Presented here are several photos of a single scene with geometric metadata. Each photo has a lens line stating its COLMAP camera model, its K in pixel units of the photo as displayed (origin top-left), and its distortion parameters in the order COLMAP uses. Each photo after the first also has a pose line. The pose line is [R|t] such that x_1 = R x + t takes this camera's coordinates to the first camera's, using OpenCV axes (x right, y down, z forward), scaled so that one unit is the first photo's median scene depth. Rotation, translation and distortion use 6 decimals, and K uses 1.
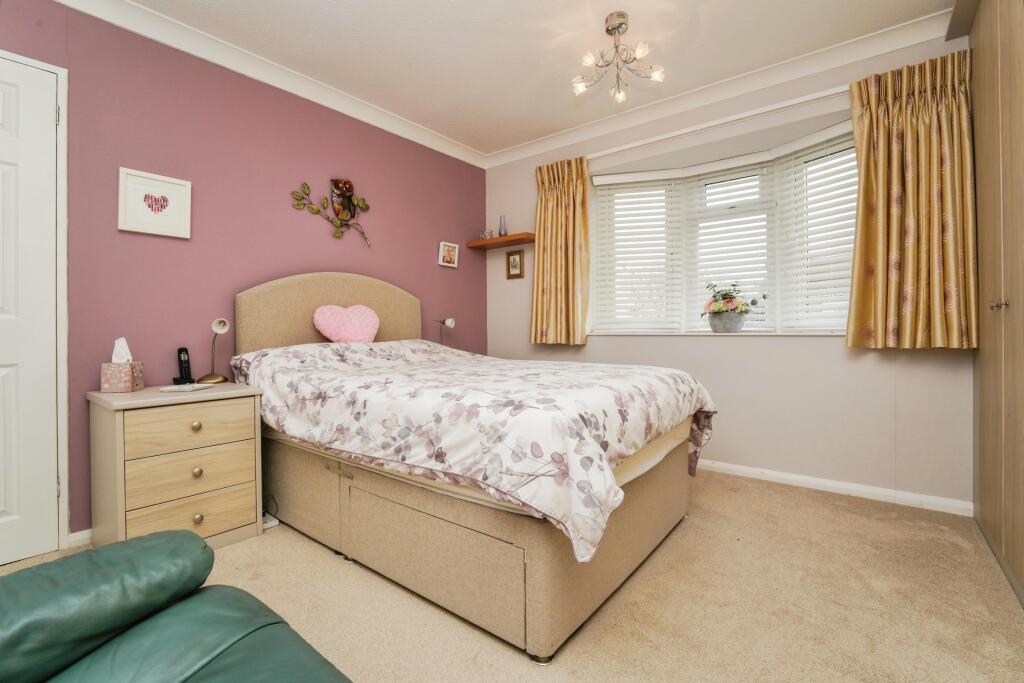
lens RADIAL K [[457.1, 0, 510.6], [0, 457.1, 327.1], [0, 0, 1]] dist [-0.016865, 0.000277]
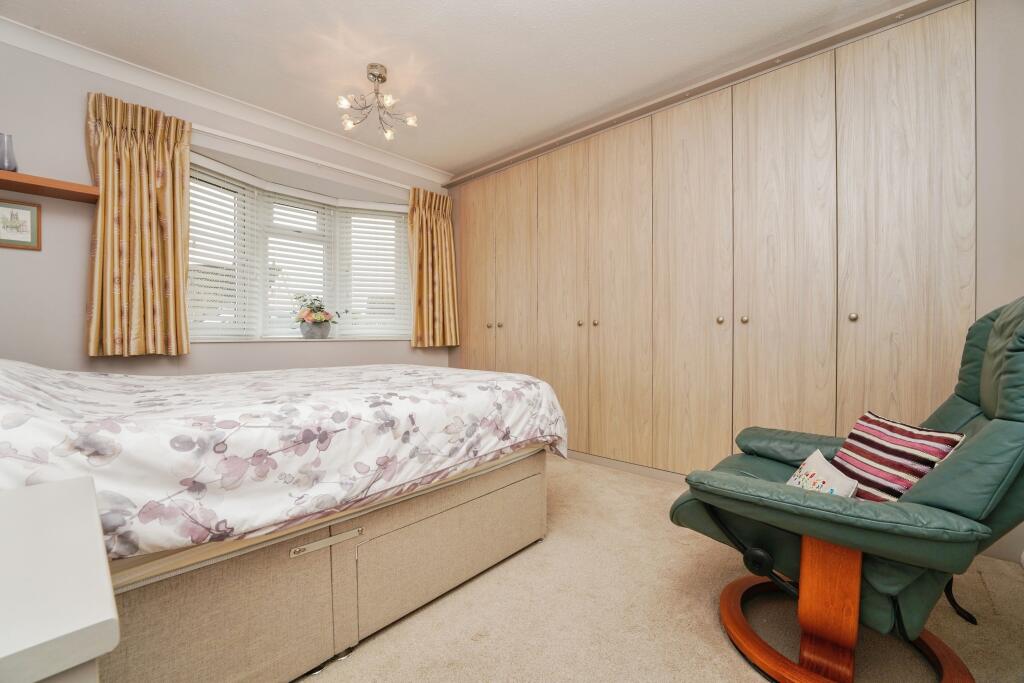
lens RADIAL K [[412.3, 0, 512.0], [0, 412.3, 341.5], [0, 0, 1]] dist [-0.020449, -0.000069]
pose [[0.072004, -0.006625, 0.997382, -0.965214], [-0.003540, 0.999970, 0.006898, 0.017742], [-0.997398, -0.004027, 0.071979, 0.694463]]
